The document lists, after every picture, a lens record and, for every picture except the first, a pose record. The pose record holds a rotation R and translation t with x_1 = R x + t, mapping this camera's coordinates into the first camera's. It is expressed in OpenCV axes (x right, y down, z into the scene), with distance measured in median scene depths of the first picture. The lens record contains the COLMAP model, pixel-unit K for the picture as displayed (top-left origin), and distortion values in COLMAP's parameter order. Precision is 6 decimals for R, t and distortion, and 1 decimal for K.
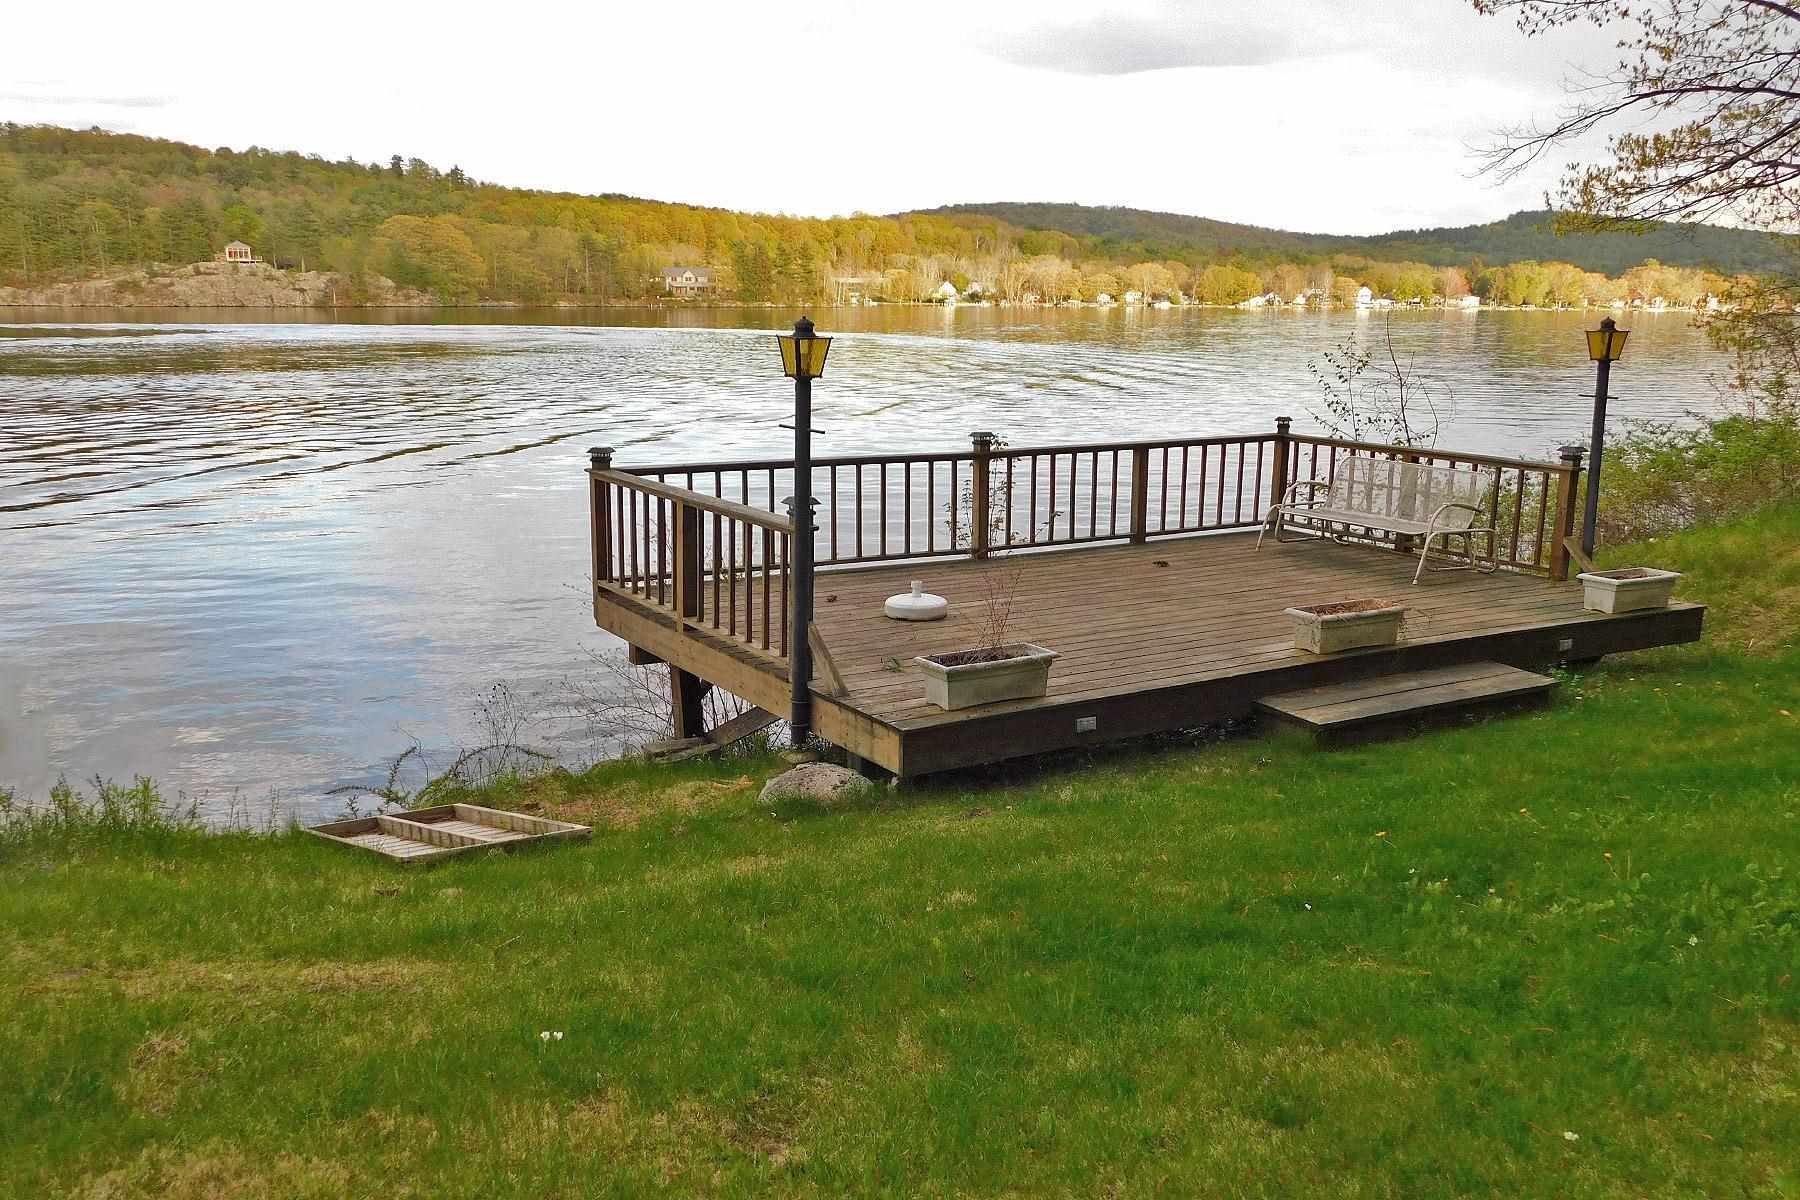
lens RADIAL K [[1584.5, 0, 900.6], [0, 1584.5, 596.0], [0, 0, 1]] dist [-0.008192, -0.001032]
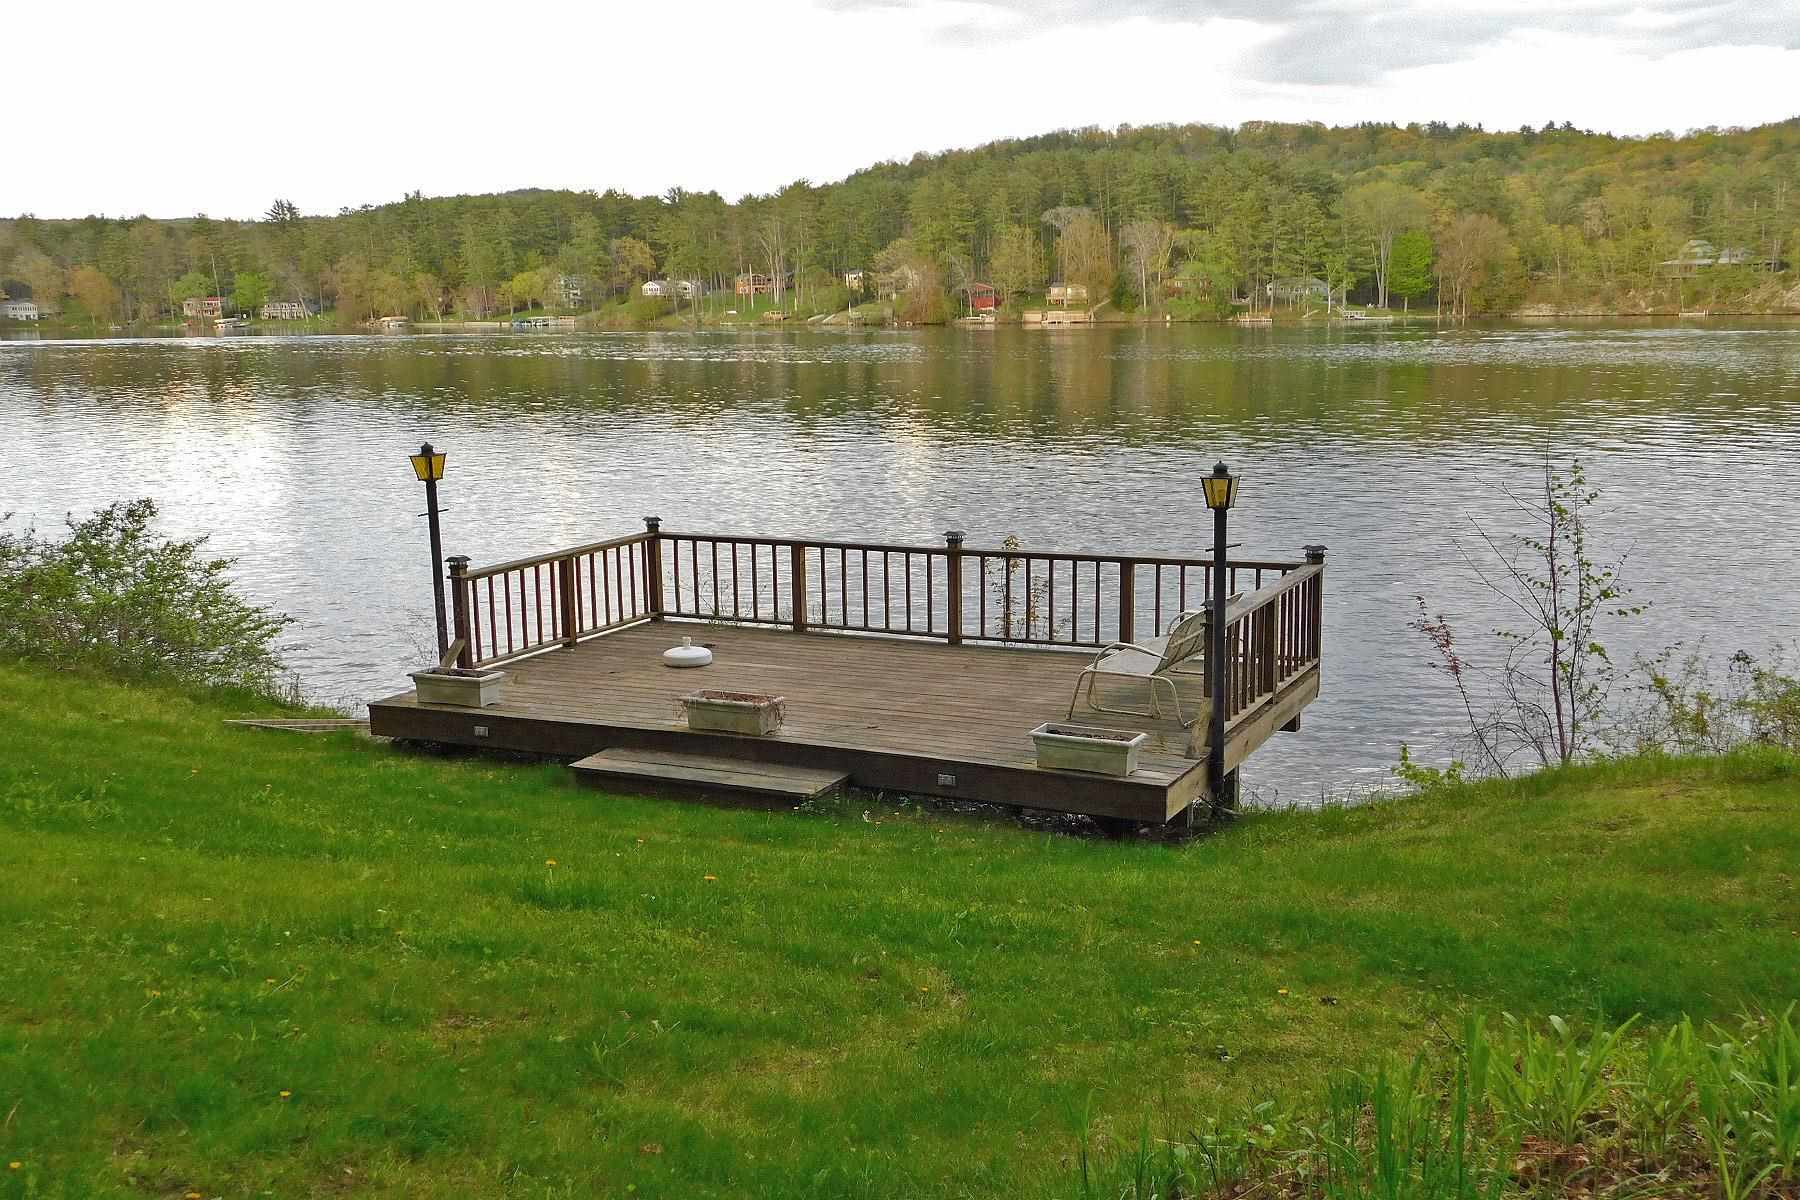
lens RADIAL K [[1821.6, 0, 900.0], [0, 1821.6, 603.8], [0, 0, 1]] dist [0.004377, 0.000000]
pose [[0.538945, 0.104435, -0.835842, 1.267149], [-0.150341, 0.988278, 0.026542, -0.095972], [0.828816, 0.111356, 0.548328, 0.342852]]
